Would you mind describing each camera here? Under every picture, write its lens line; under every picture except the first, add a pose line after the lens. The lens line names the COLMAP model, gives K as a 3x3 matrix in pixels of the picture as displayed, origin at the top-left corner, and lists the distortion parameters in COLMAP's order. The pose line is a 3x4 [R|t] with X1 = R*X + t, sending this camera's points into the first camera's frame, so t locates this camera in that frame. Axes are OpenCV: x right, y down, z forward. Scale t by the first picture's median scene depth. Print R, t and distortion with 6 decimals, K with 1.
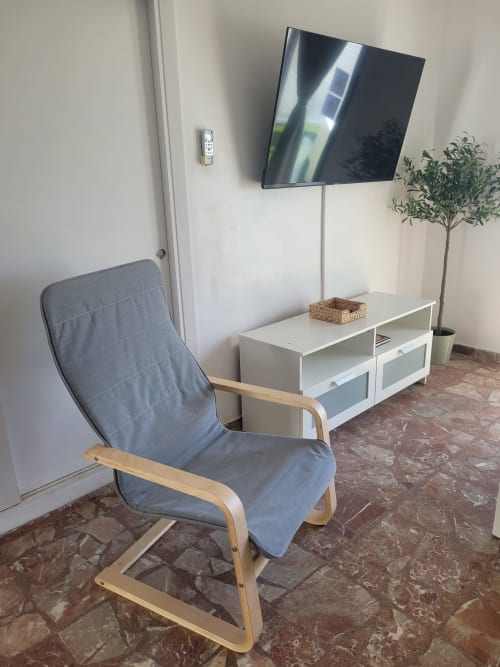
lens RADIAL K [[475.7, 0, 250.0], [0, 475.7, 333.5], [0, 0, 1]] dist [0.009245, 0.002957]
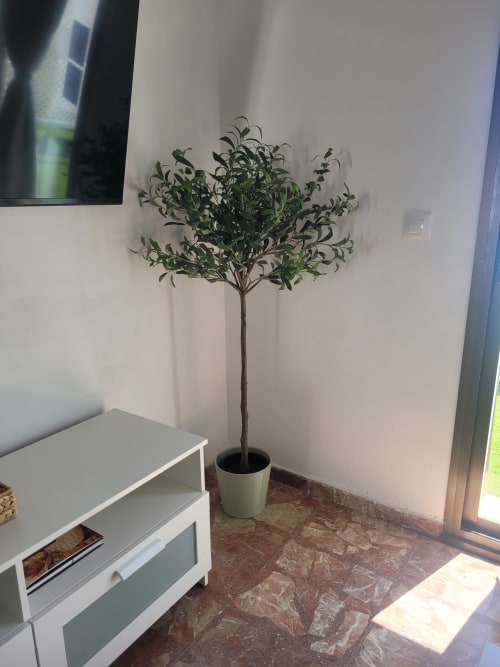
lens RADIAL K [[482.9, 0, 250.0], [0, 482.9, 333.5], [0, 0, 1]] dist [-0.008073, -0.001820]
pose [[0.975094, -0.030959, 0.219623, 0.302779], [0.040911, 0.998325, -0.040908, -0.148501], [-0.217988, 0.048874, 0.974727, 0.448741]]
